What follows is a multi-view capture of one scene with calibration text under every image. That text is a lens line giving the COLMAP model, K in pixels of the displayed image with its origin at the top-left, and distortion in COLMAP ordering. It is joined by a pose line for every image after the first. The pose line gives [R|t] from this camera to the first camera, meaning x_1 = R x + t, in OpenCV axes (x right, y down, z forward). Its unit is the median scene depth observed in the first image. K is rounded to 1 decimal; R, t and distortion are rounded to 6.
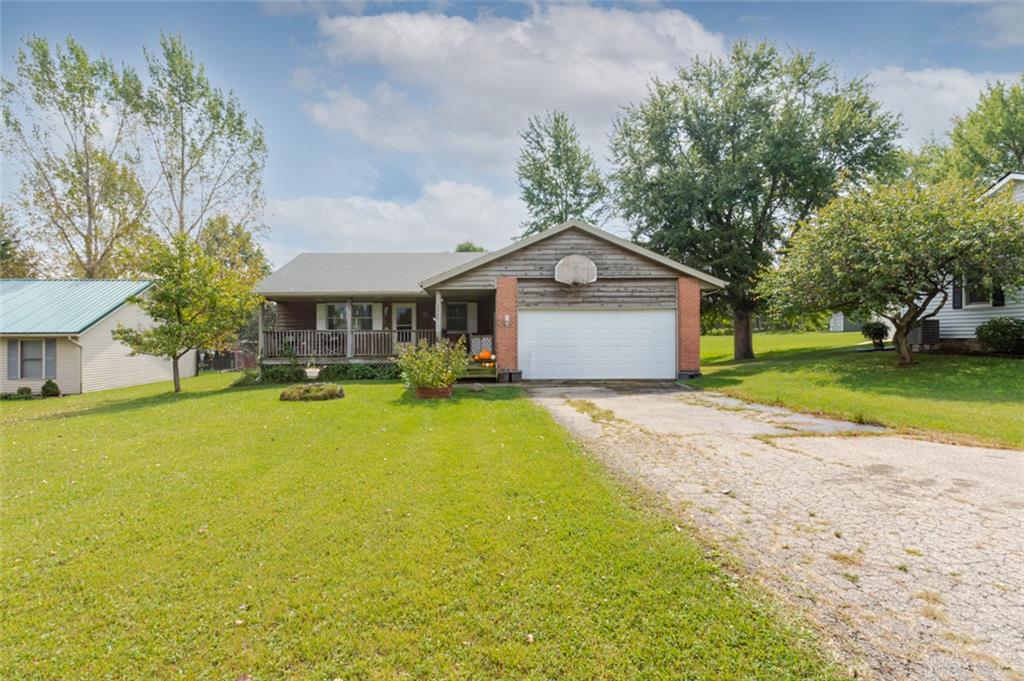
lens RADIAL K [[458.1, 0, 504.5], [0, 458.1, 340.7], [0, 0, 1]] dist [-0.013034, 0.000669]
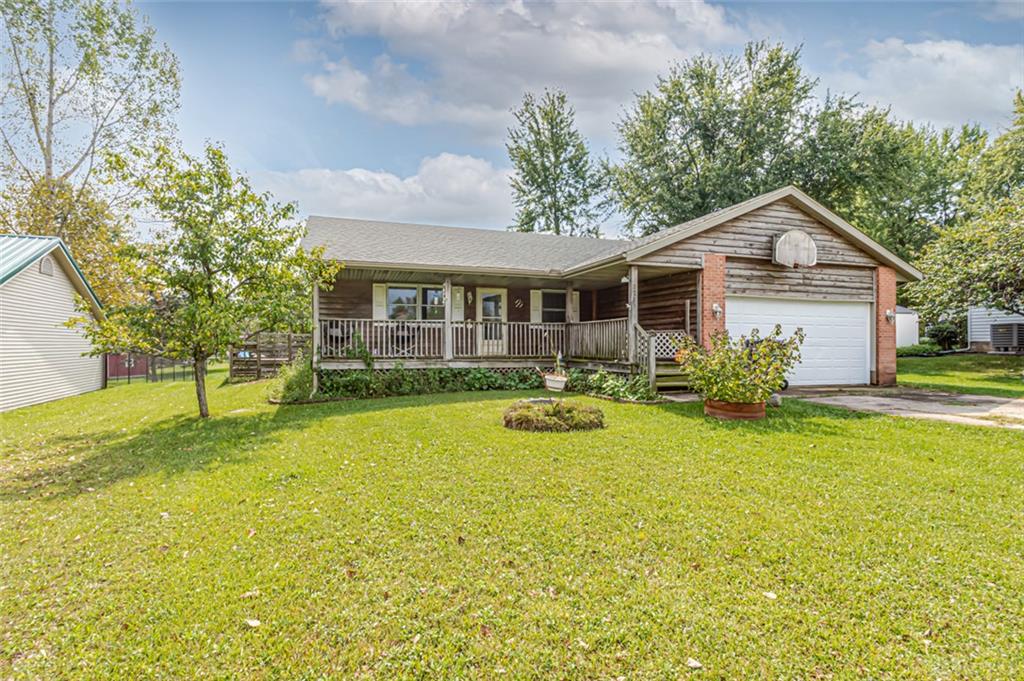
lens RADIAL K [[458.1, 0, 504.3], [0, 458.1, 342.6], [0, 0, 1]] dist [-0.013034, 0.000669]
pose [[0.963158, 0.010999, 0.268712, -0.490329], [-0.009064, 0.999923, -0.008440, 0.017677], [-0.268784, 0.005693, 0.963184, 0.329559]]
